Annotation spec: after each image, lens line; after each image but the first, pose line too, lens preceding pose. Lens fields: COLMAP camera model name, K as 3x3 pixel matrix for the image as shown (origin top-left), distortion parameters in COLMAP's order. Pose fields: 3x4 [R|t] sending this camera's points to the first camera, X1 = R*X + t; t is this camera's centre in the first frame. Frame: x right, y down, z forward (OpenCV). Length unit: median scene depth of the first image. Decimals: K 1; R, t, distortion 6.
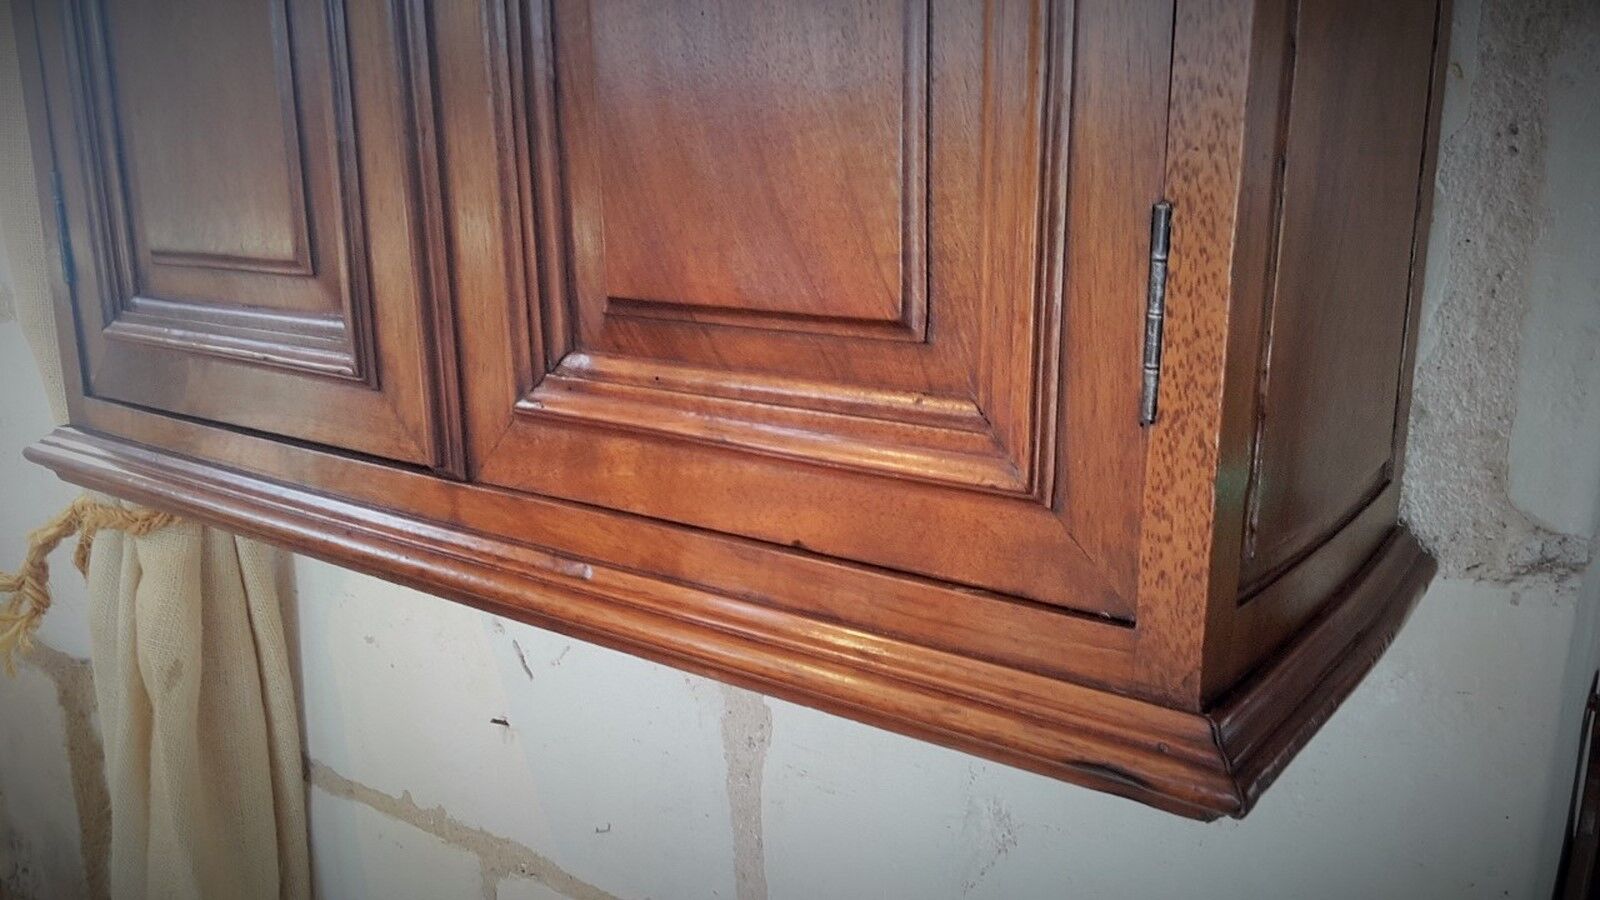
lens RADIAL K [[1325.9, 0, 828.3], [0, 1325.9, 460.8], [0, 0, 1]] dist [0.057014, -0.142163]
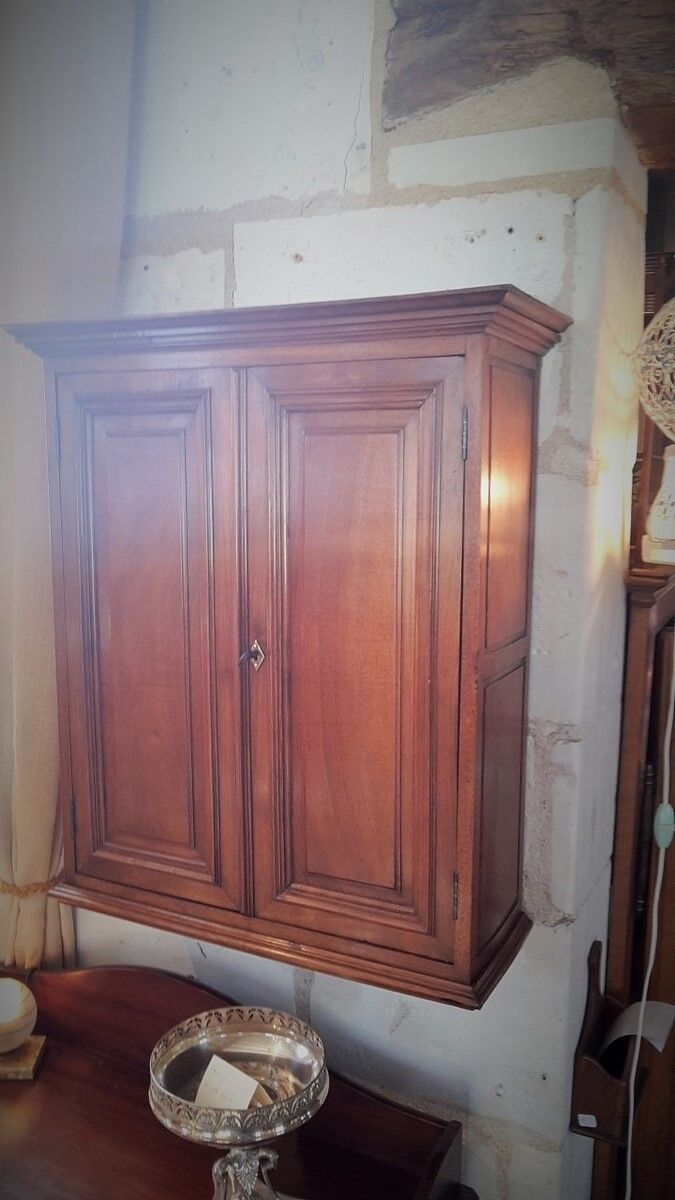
lens RADIAL K [[994.4, 0, 322.7], [0, 994.4, 610.7], [0, 0, 1]] dist [0.057014, -0.142163]
pose [[0.989763, -0.022371, 0.140957, -0.486494], [0.034877, 0.995608, -0.086886, -0.587129], [-0.138394, 0.090913, 0.986196, -1.753259]]
